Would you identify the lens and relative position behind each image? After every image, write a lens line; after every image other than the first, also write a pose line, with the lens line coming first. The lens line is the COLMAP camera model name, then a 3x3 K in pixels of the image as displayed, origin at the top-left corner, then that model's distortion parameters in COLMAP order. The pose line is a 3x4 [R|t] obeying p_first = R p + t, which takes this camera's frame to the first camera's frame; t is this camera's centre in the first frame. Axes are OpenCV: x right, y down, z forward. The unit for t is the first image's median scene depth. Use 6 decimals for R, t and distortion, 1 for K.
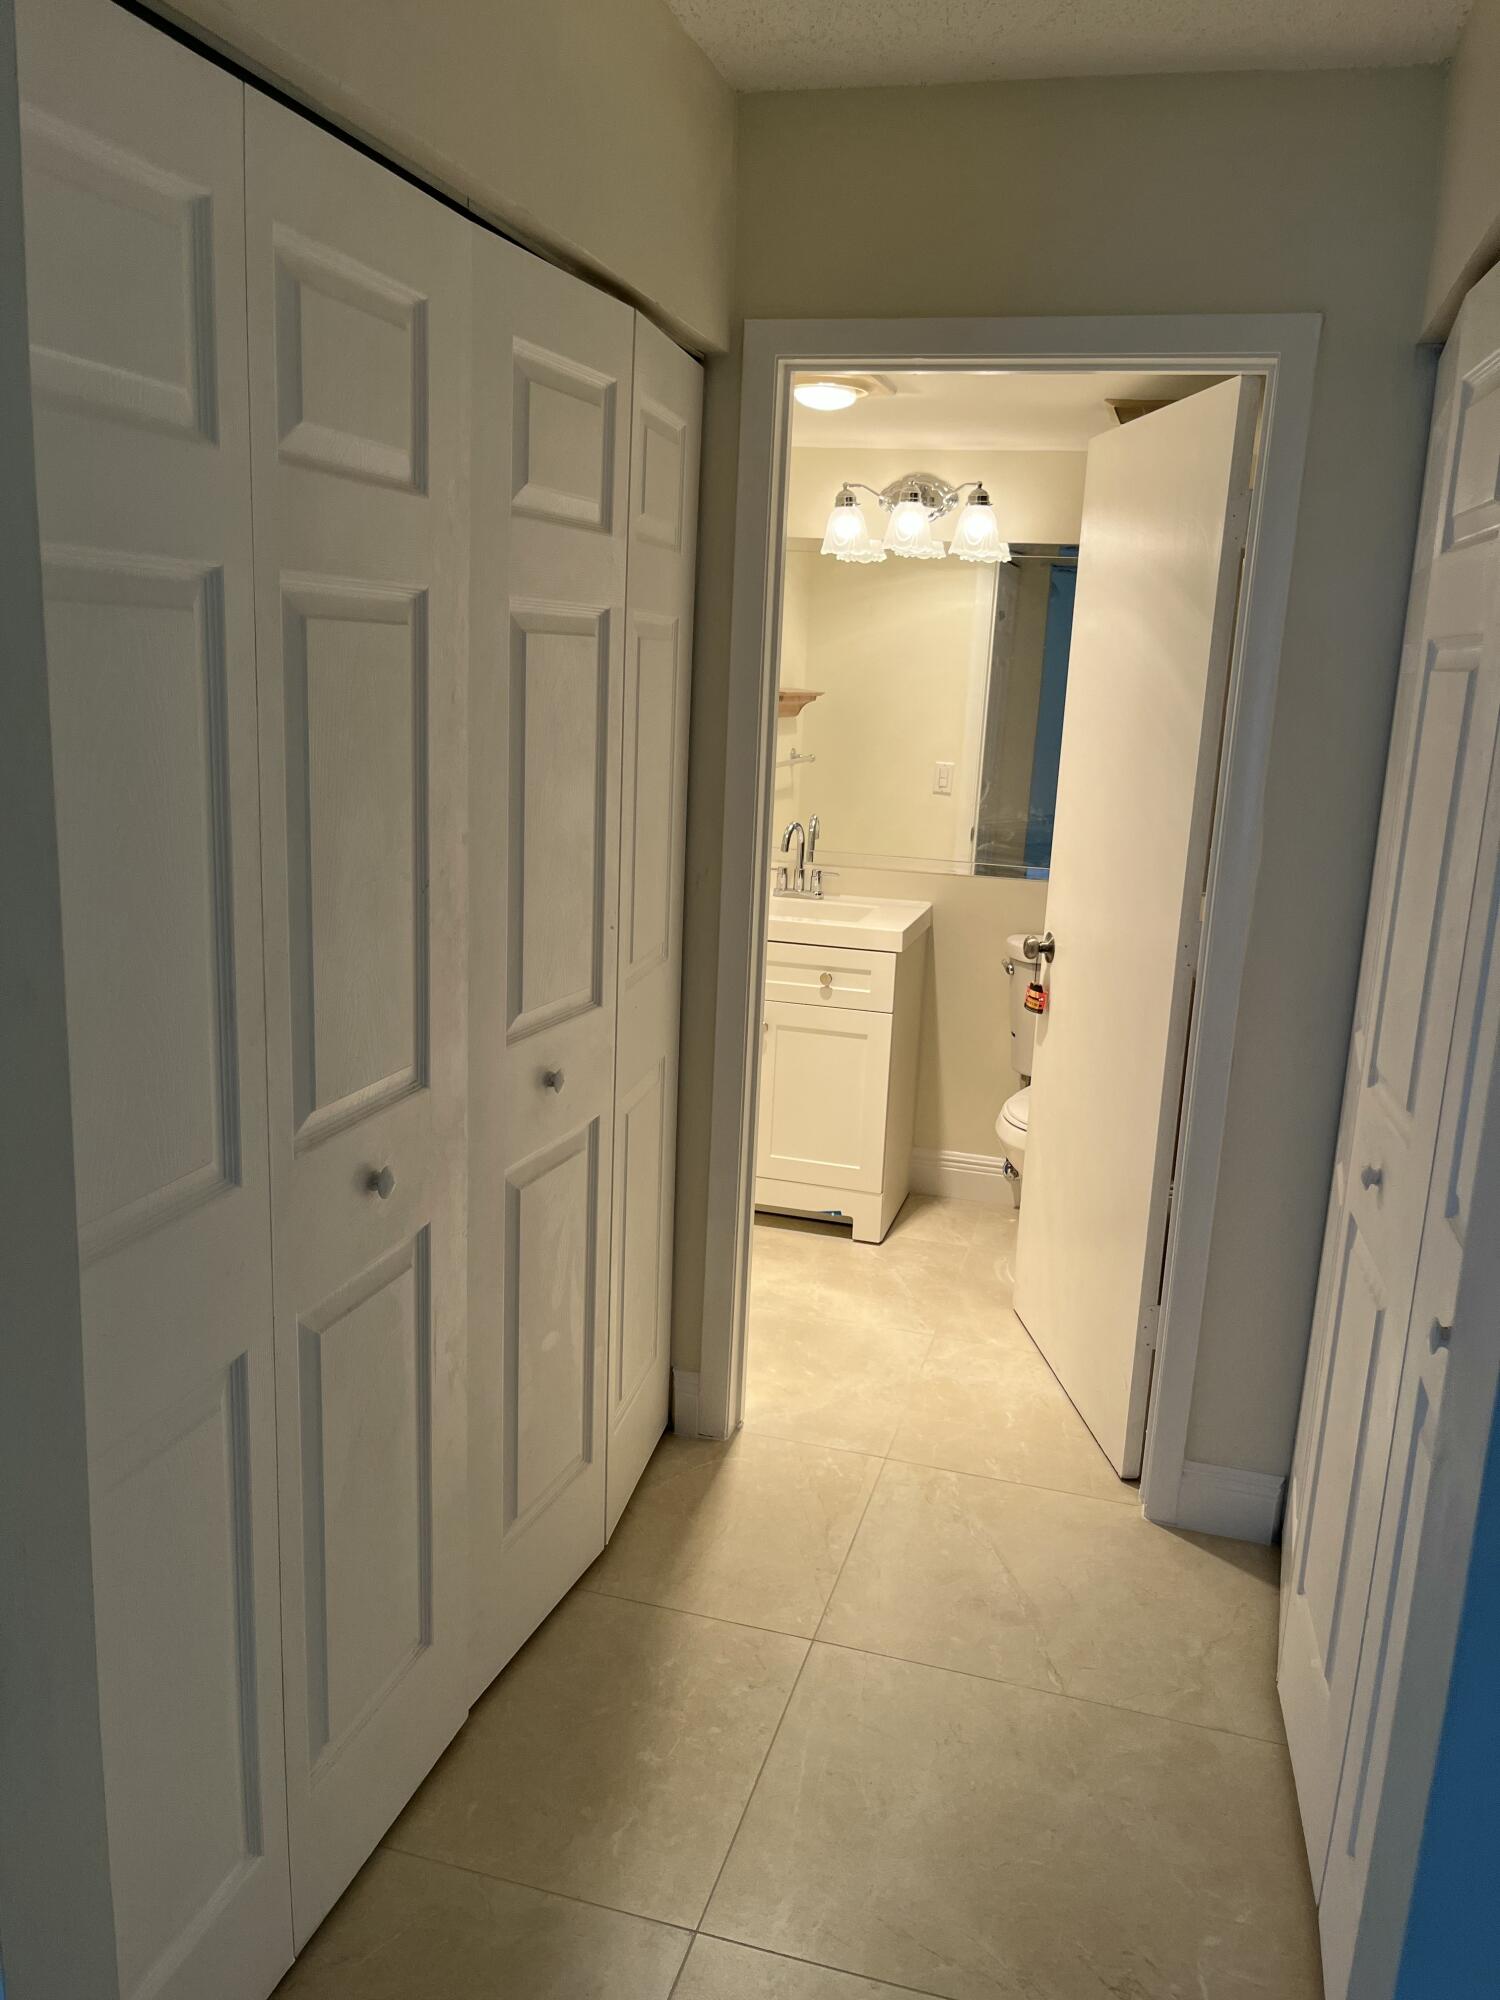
lens RADIAL K [[1515.9, 0, 751.1], [0, 1515.9, 989.0], [0, 0, 1]] dist [-0.015819, -0.005456]
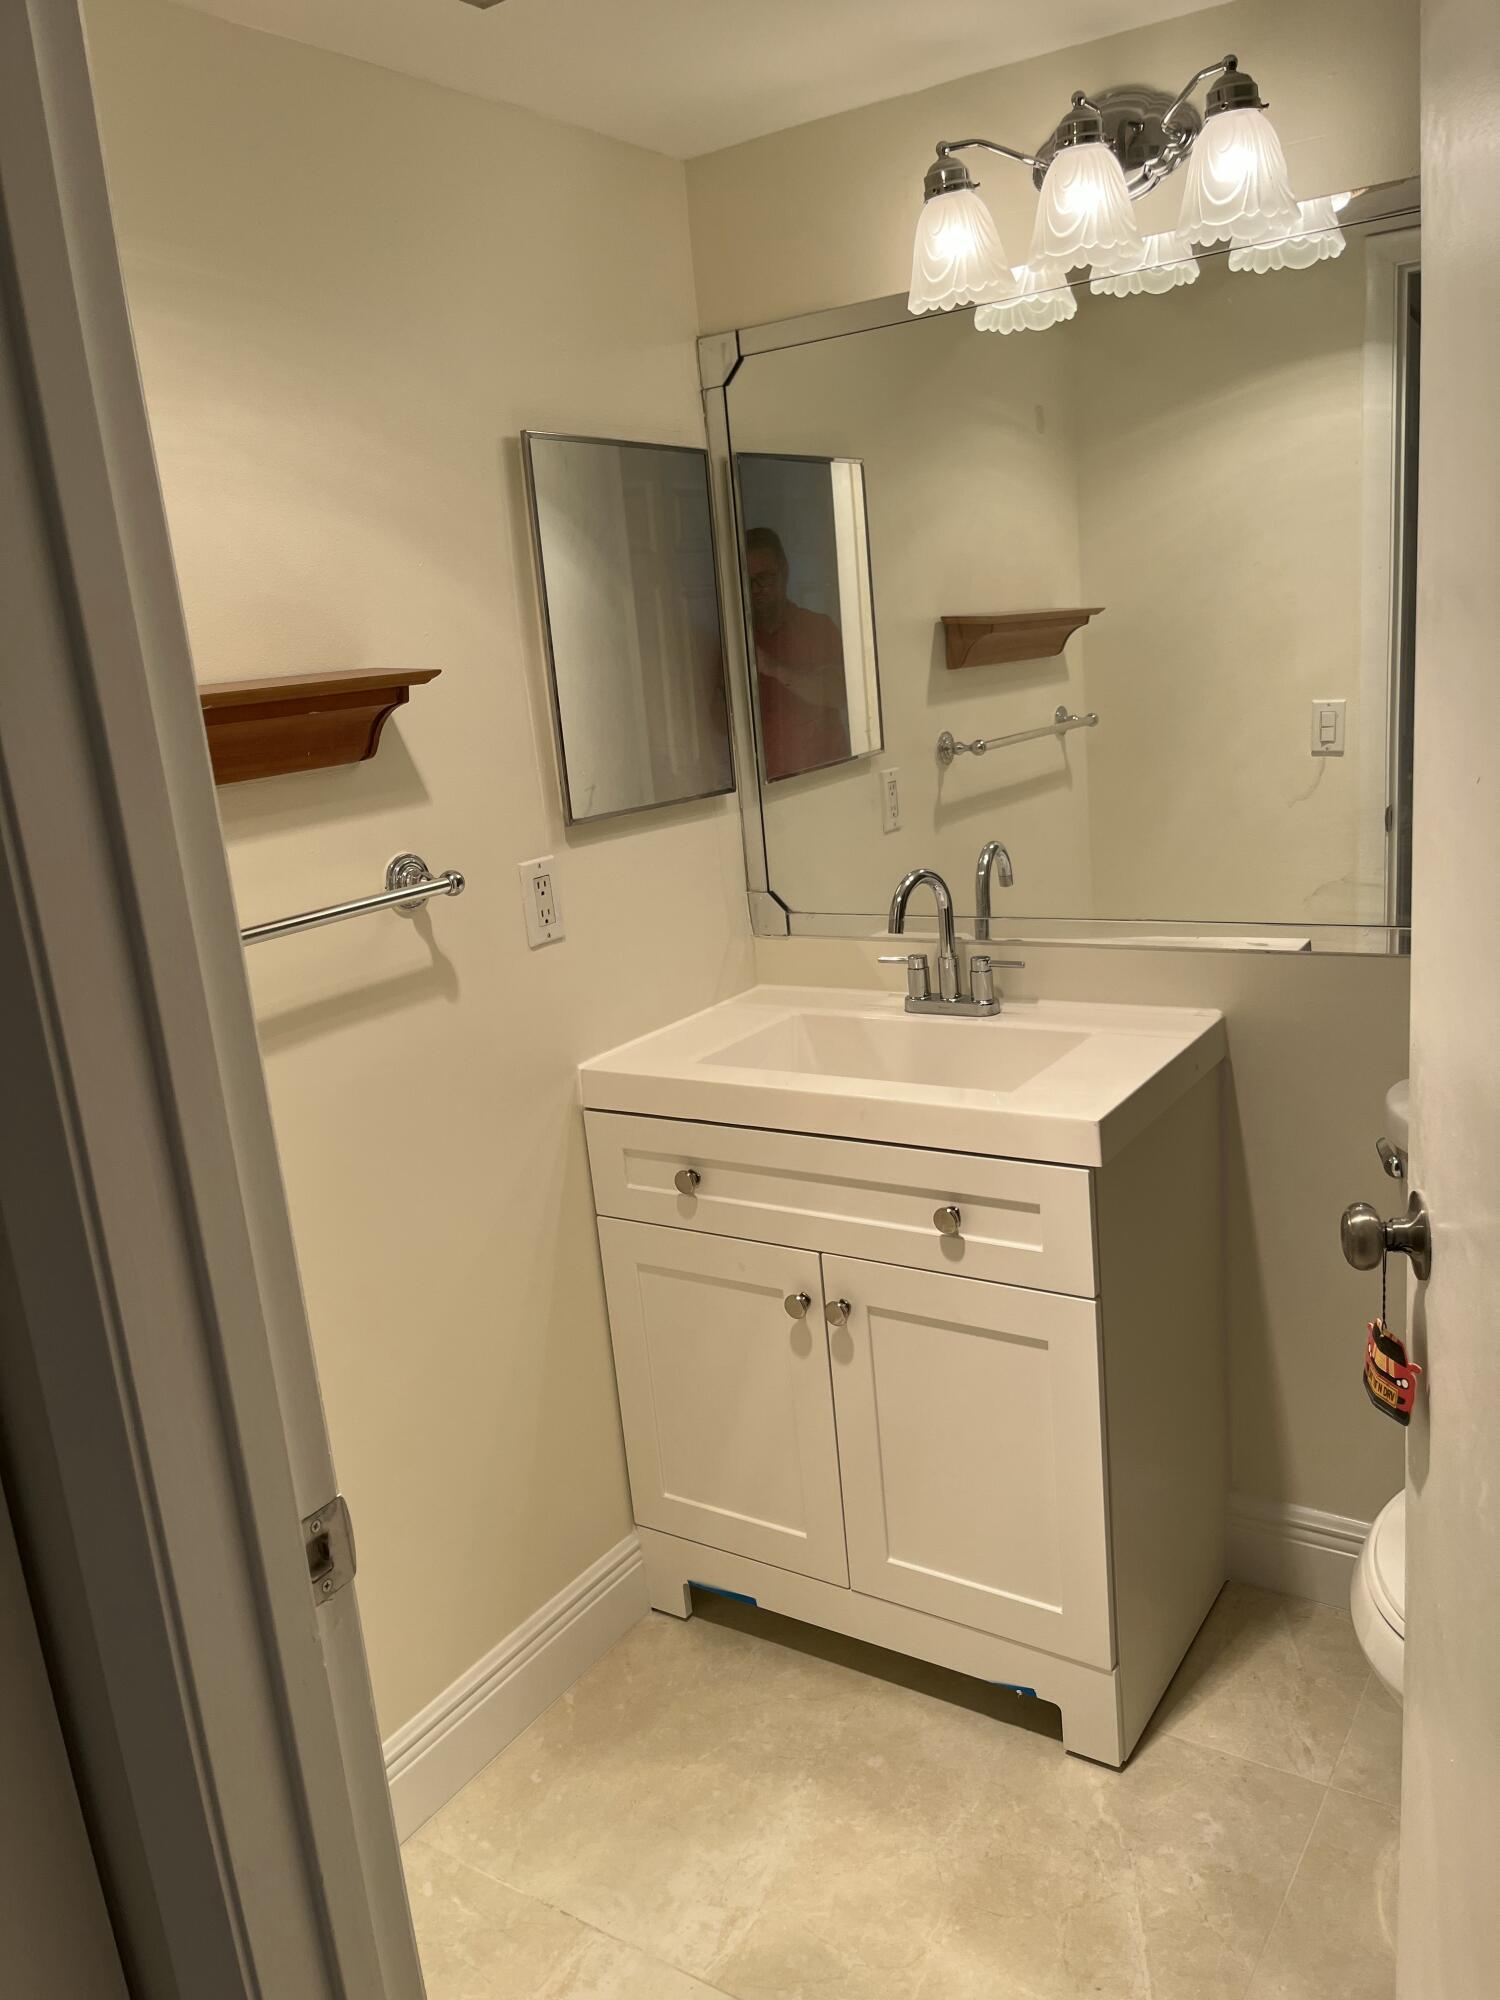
lens RADIAL K [[1515.9, 0, 751.1], [0, 1515.9, 989.0], [0, 0, 1]] dist [-0.015819, -0.005456]
pose [[0.941976, -0.058649, -0.330517, 0.145891], [0.064859, 0.997864, 0.007780, -0.081943], [0.329355, -0.028765, 0.943768, 0.536531]]
